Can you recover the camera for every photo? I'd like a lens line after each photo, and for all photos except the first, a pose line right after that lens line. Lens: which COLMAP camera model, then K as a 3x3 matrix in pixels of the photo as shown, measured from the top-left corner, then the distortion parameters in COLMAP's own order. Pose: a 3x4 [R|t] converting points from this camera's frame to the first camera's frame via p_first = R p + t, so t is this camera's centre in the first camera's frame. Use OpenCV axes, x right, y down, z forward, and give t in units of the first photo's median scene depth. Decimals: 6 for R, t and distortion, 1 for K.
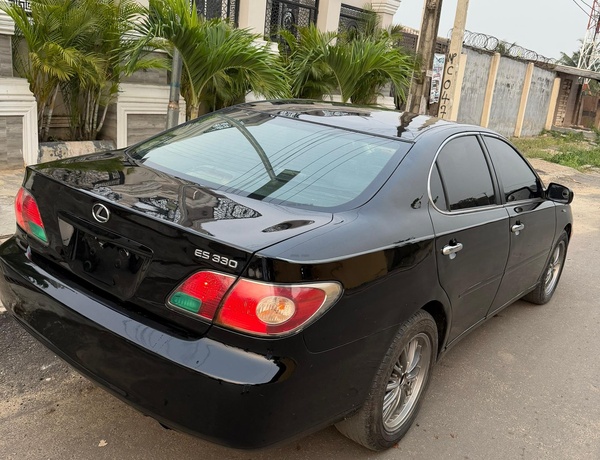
lens RADIAL K [[575.7, 0, 300.0], [0, 575.7, 230.0], [0, 0, 1]] dist [0.083874, -0.188508]
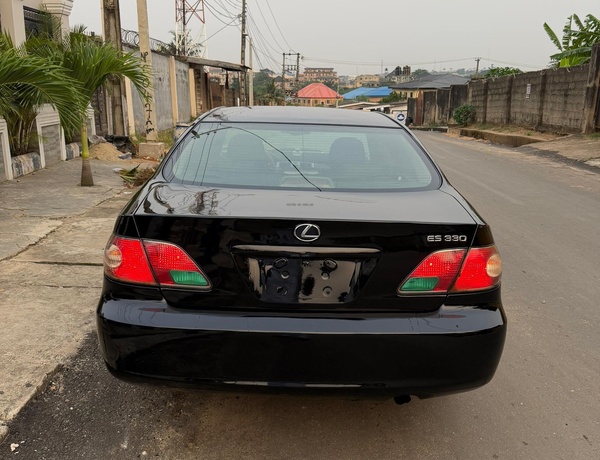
lens RADIAL K [[575.7, 0, 300.0], [0, 575.7, 230.0], [0, 0, 1]] dist [0.083874, -0.188508]
pose [[0.801391, -0.232163, 0.551247, -0.140931], [0.228043, 0.970582, 0.077247, -0.017401], [-0.552965, 0.063803, 0.830758, 0.024358]]
